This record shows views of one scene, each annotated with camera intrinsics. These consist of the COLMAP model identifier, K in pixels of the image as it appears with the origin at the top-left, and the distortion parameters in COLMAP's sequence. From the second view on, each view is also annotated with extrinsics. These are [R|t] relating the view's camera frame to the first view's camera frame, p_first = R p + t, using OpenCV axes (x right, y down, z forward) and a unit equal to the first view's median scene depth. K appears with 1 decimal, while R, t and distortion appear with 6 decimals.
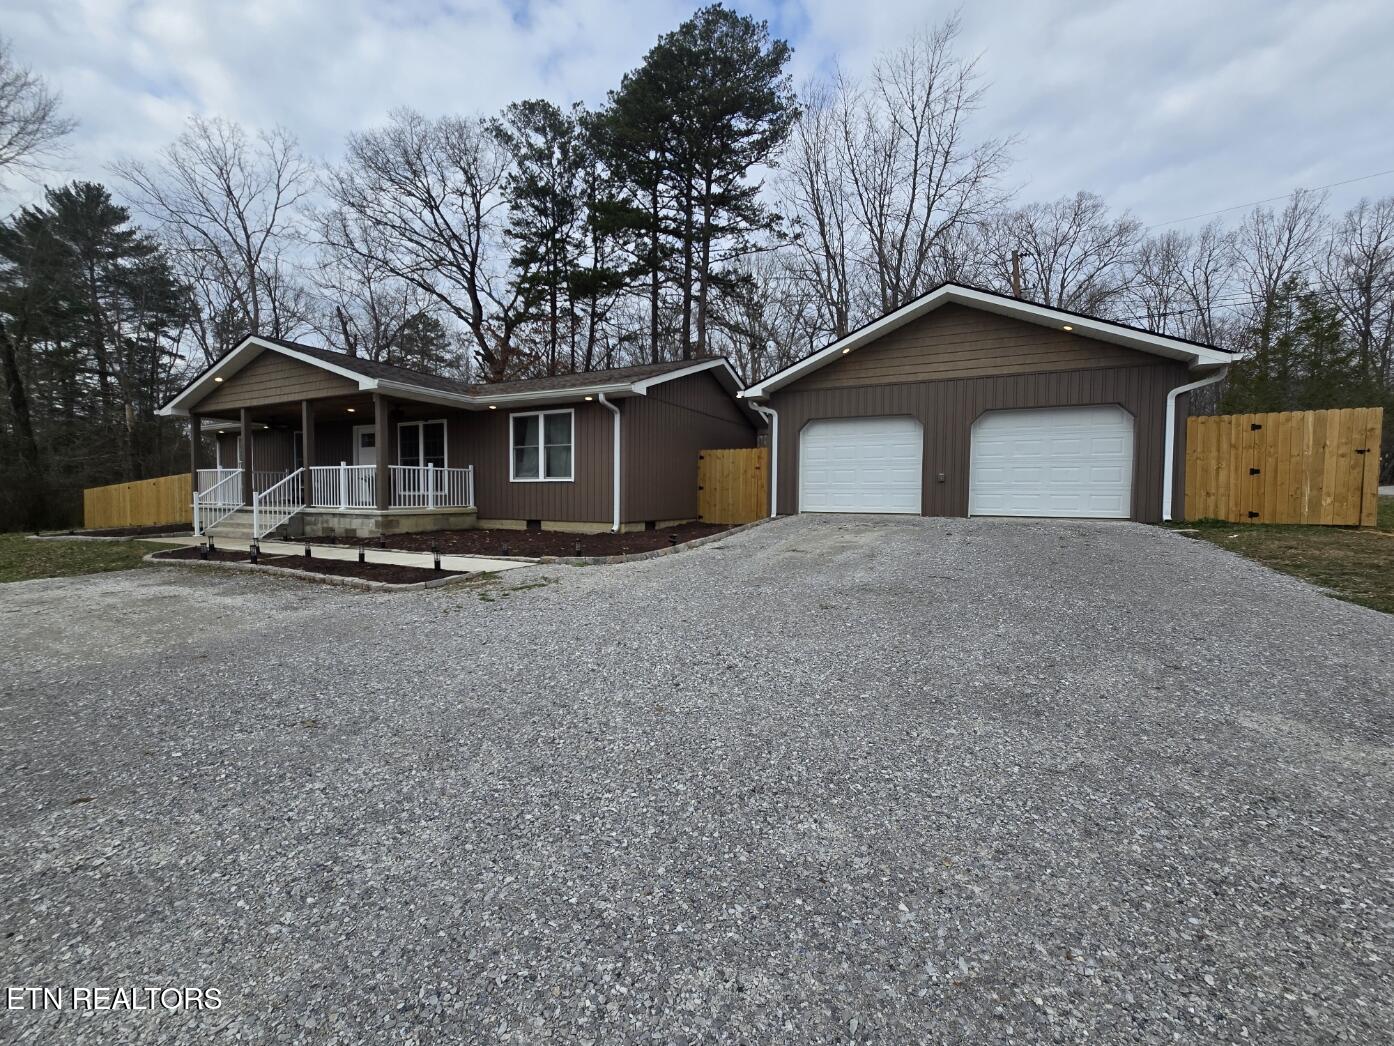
lens RADIAL K [[572.3, 0, 695.0], [0, 572.3, 518.4], [0, 0, 1]] dist [-0.005484, 0.002083]
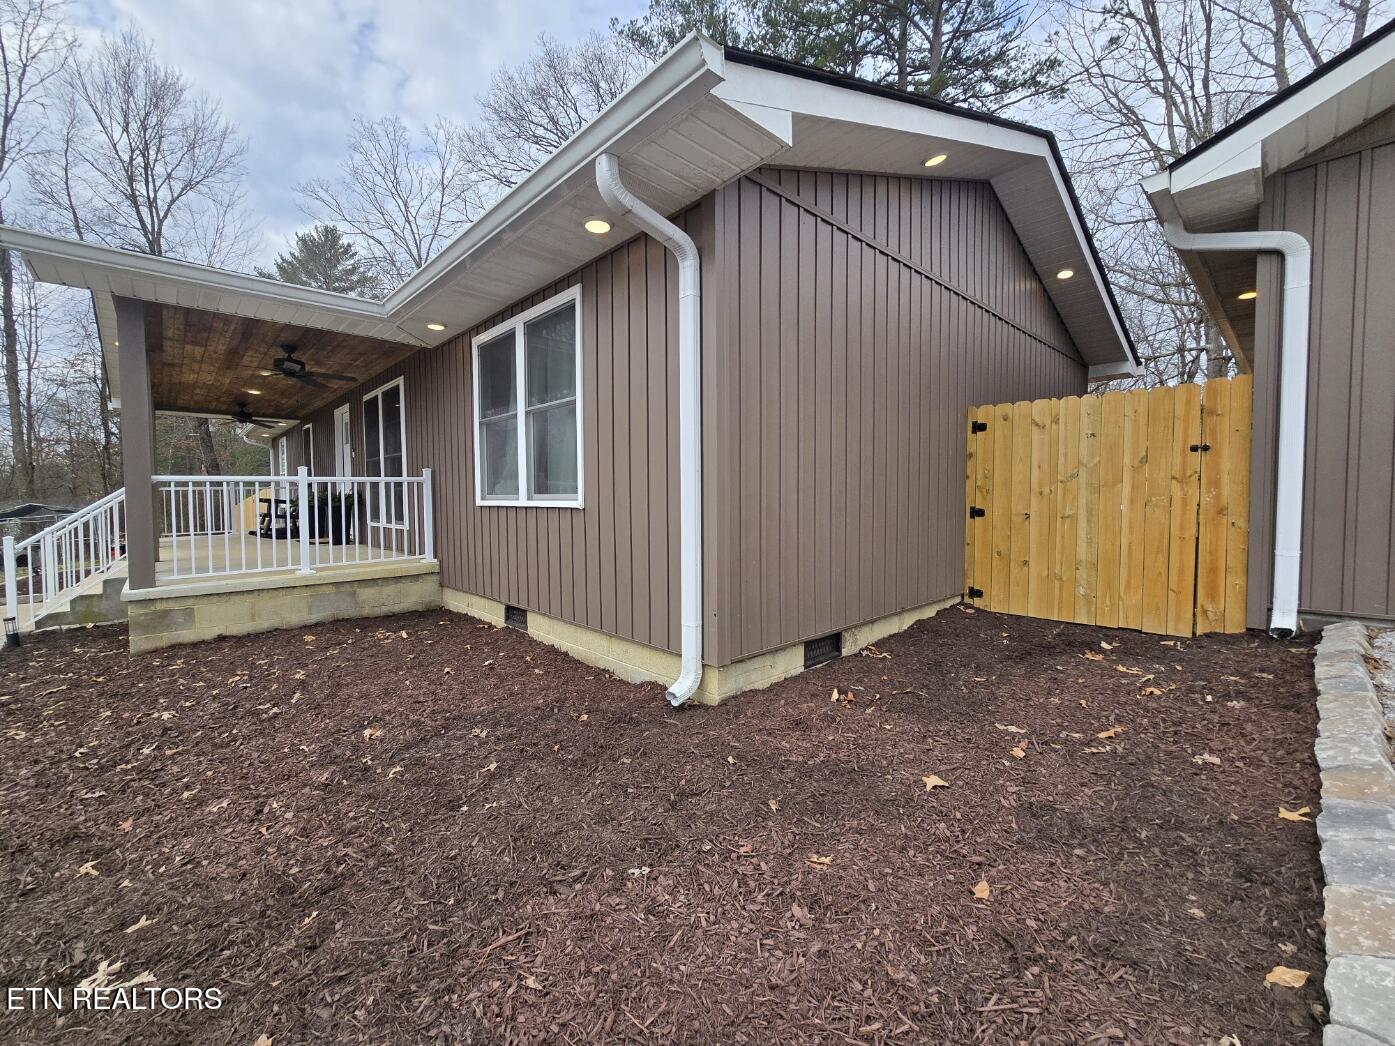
lens RADIAL K [[572.7, 0, 690.1], [0, 572.7, 516.5], [0, 0, 1]] dist [-0.005484, 0.002083]
pose [[0.939806, -0.001994, -0.341703, -0.041203], [0.001109, 0.999996, -0.002784, -0.057191], [0.341707, 0.002238, 0.939804, 0.692311]]
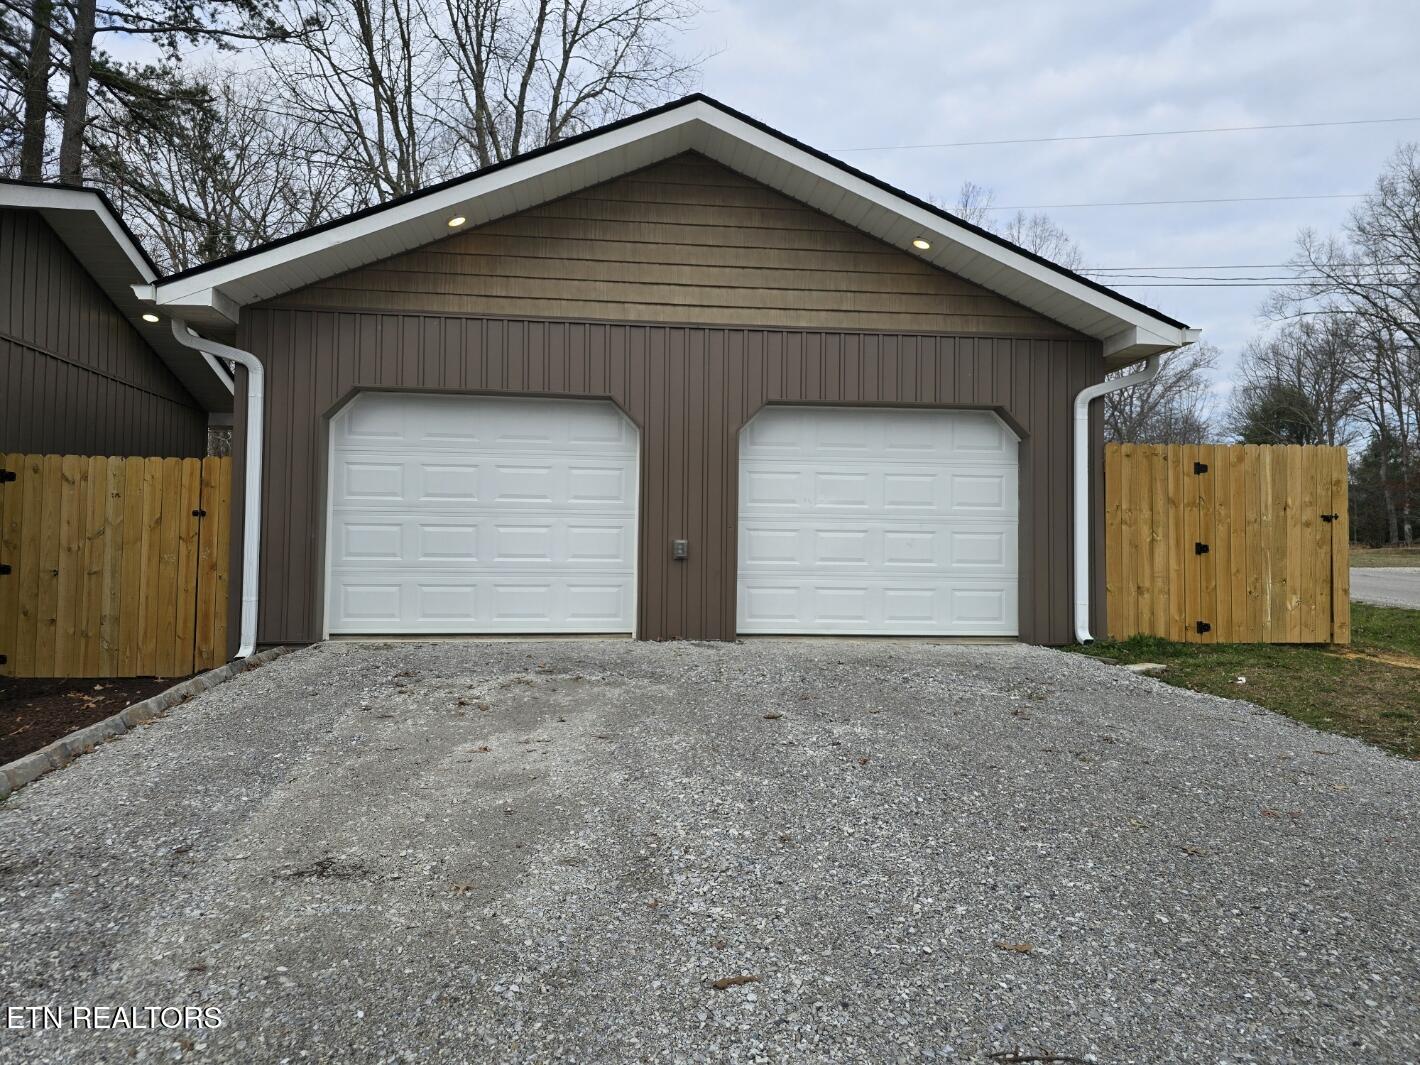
lens RADIAL K [[975.8, 0, 710.0], [0, 975.8, 525.6], [0, 0, 1]] dist [0.034931, -0.008650]
pose [[0.843177, 0.020852, 0.537232, 0.054379], [0.017160, 0.997695, -0.065657, -0.039222], [-0.537363, 0.064579, 0.840875, 0.355350]]
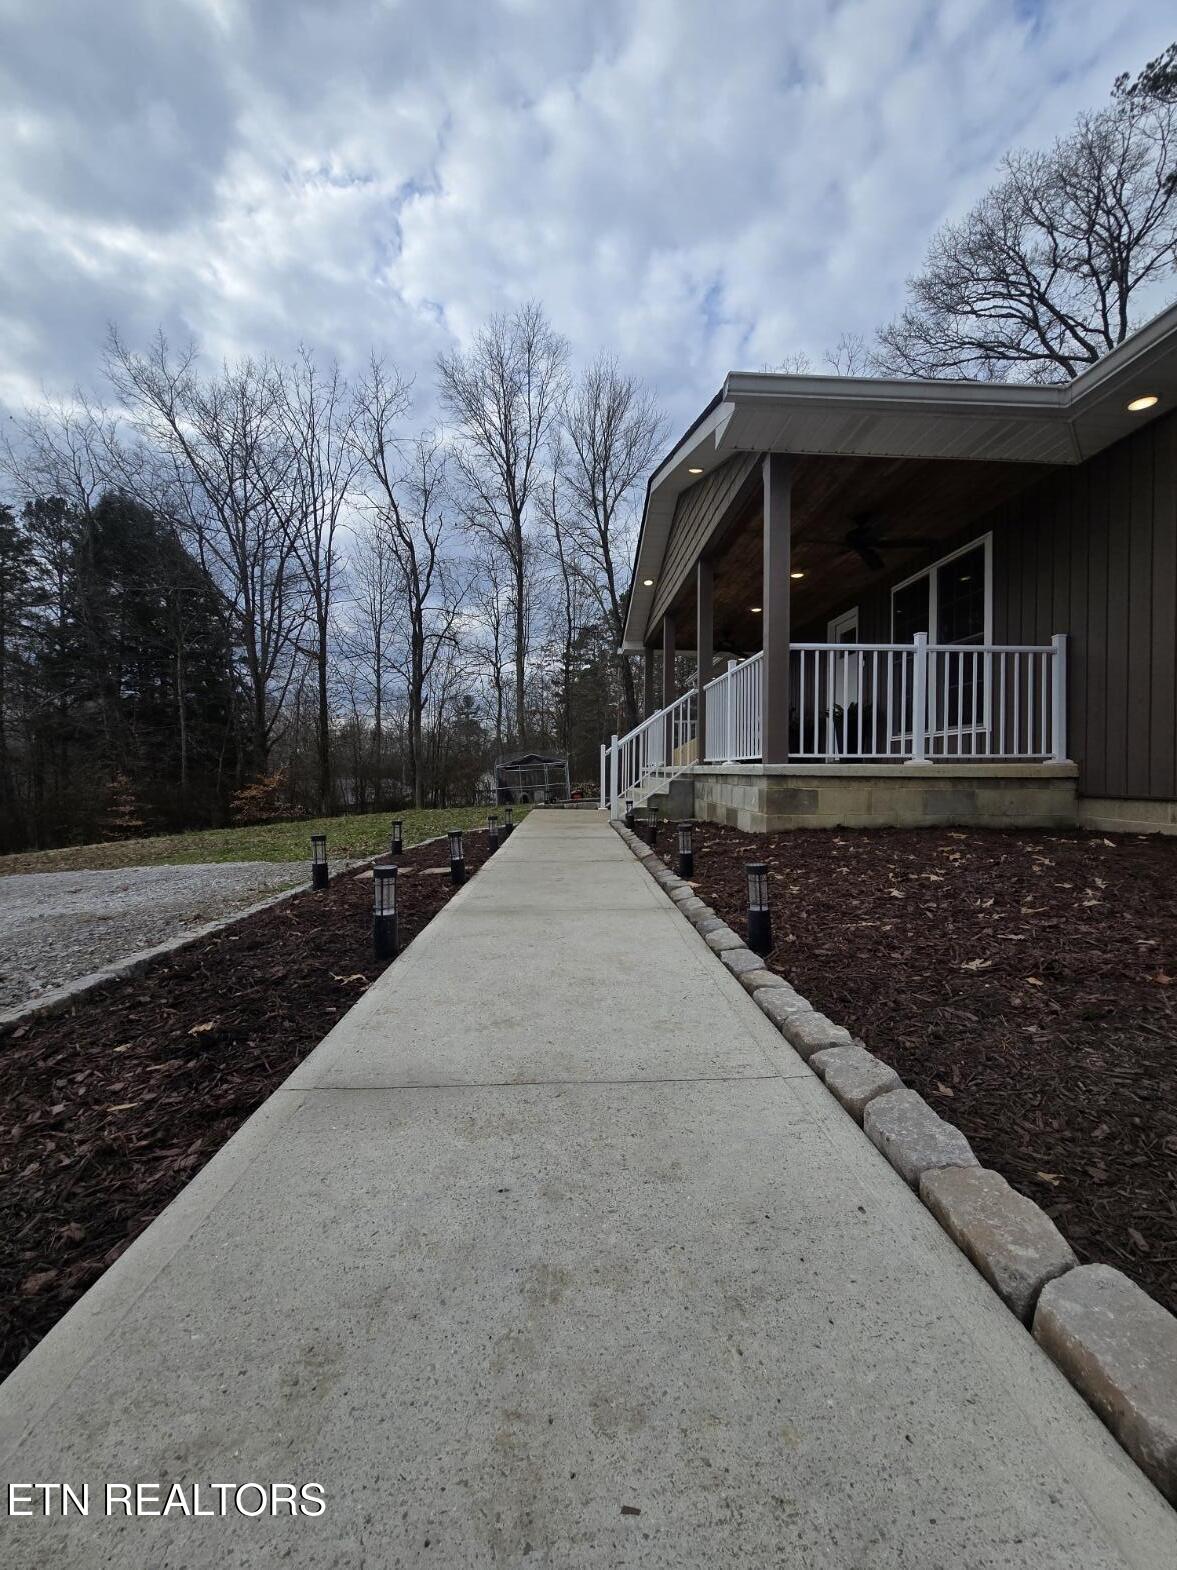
lens RADIAL K [[644.6, 0, 595.7], [0, 644.6, 777.2], [0, 0, 1]] dist [-0.005484, 0.002083]
pose [[0.498096, 0.002795, -0.867117, -0.217639], [-0.039068, 0.999052, -0.019221, 0.007360], [0.866241, 0.043450, 0.497733, 0.631652]]
